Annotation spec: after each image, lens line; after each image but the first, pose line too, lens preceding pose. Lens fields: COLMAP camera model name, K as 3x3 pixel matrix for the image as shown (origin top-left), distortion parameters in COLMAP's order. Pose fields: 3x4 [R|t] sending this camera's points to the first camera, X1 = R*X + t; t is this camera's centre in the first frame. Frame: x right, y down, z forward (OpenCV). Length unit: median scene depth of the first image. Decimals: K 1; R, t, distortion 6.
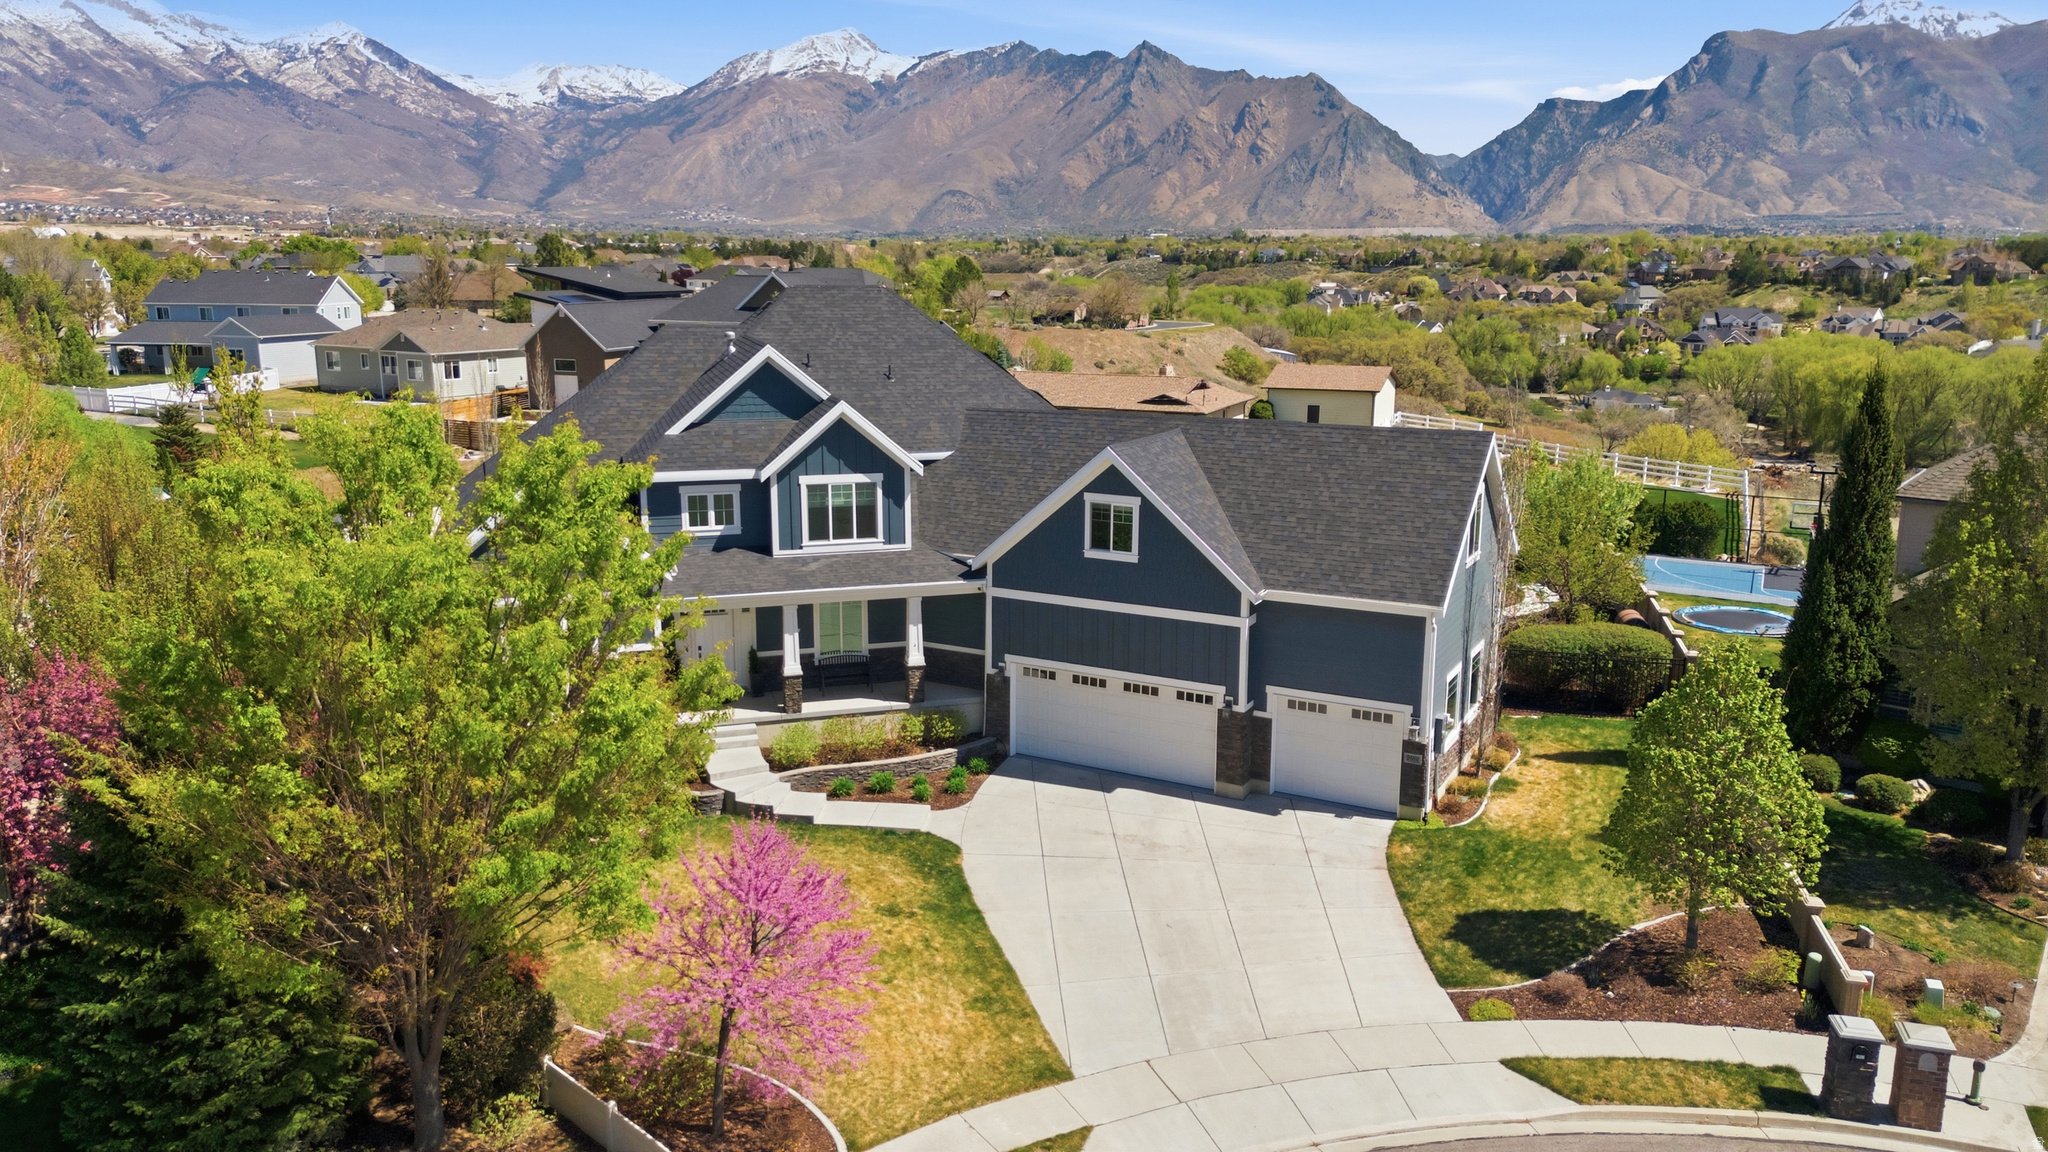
lens RADIAL K [[1495.7, 0, 1019.8], [0, 1495.7, 586.7], [0, 0, 1]] dist [0.067207, -0.057229]
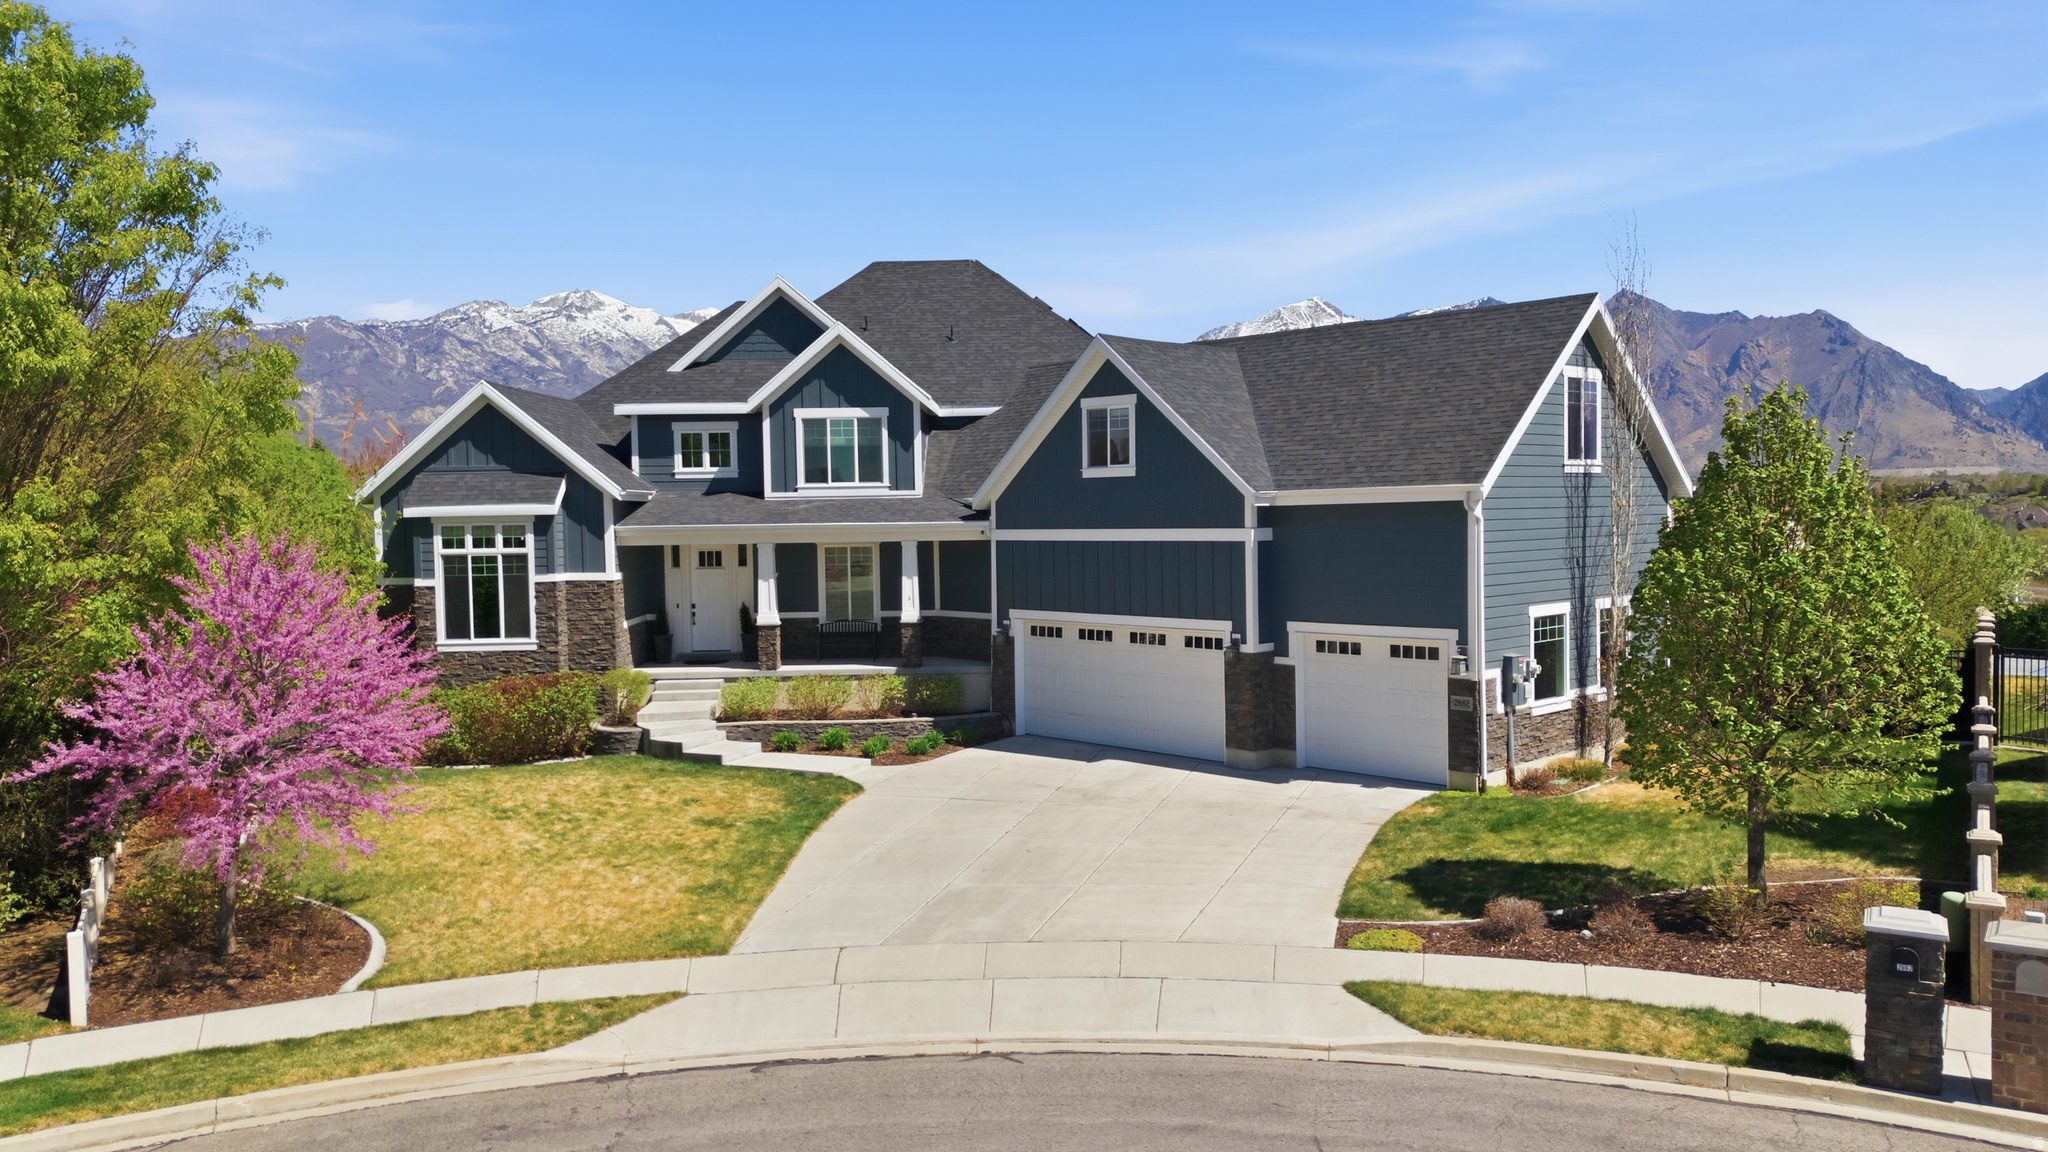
lens RADIAL K [[1495.7, 0, 1022.7], [0, 1495.7, 577.3], [0, 0, 1]] dist [0.067207, -0.057229]
pose [[0.955082, -0.004955, -0.296302, 0.242507], [-0.046147, 0.985176, -0.165220, 0.163334], [0.292728, 0.171472, 0.940695, 0.207407]]
